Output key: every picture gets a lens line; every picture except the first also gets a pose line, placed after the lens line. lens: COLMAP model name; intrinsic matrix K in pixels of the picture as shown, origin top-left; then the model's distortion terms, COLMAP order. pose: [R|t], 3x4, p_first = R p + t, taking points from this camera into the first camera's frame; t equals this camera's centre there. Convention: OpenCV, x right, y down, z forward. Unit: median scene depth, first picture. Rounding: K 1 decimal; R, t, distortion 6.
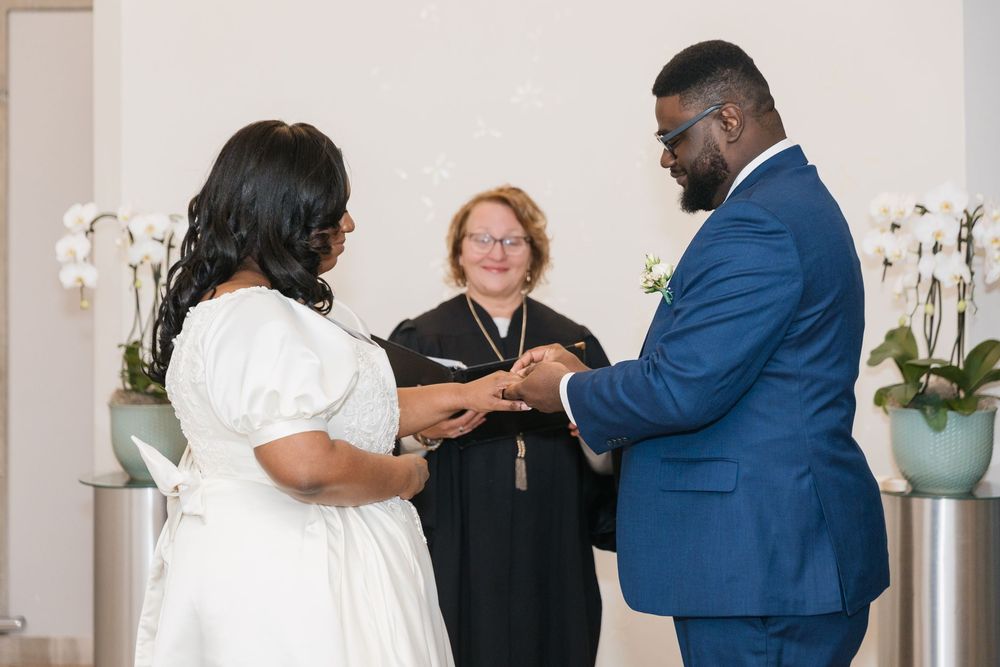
lens RADIAL K [[1791.5, 0, 501.6], [0, 1791.5, 338.0], [0, 0, 1]] dist [-0.081911, 0.000000]
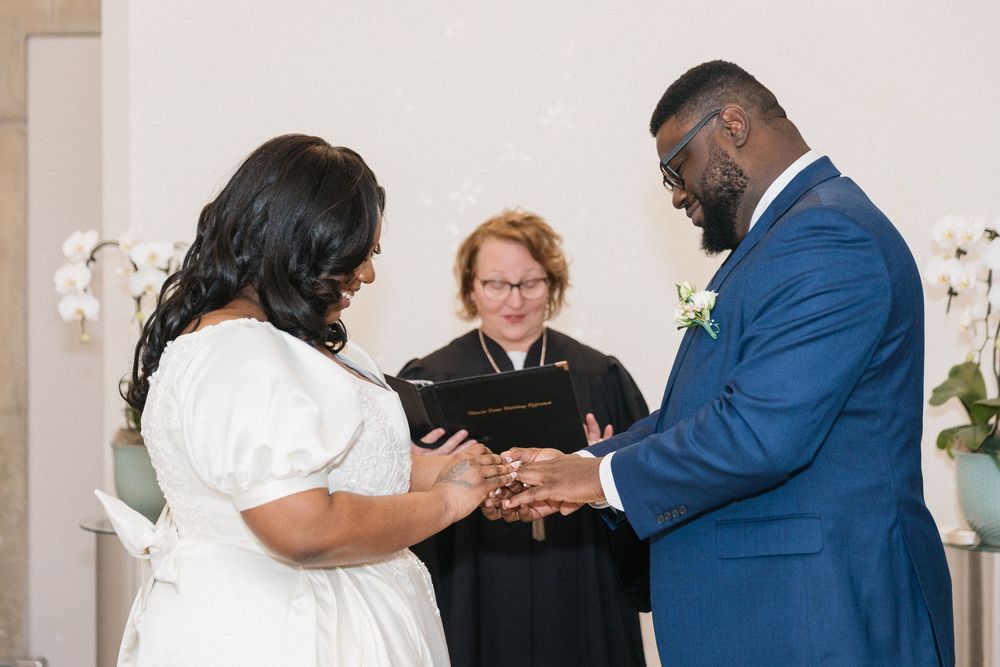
lens RADIAL K [[1699.4, 0, 497.7], [0, 1699.4, 325.1], [0, 0, 1]] dist [-0.093329, 0.000000]
pose [[0.999635, -0.000530, -0.027021, 0.007971], [-0.000167, 0.999667, -0.025787, -0.003317], [0.027026, 0.025782, 0.999302, 0.135814]]
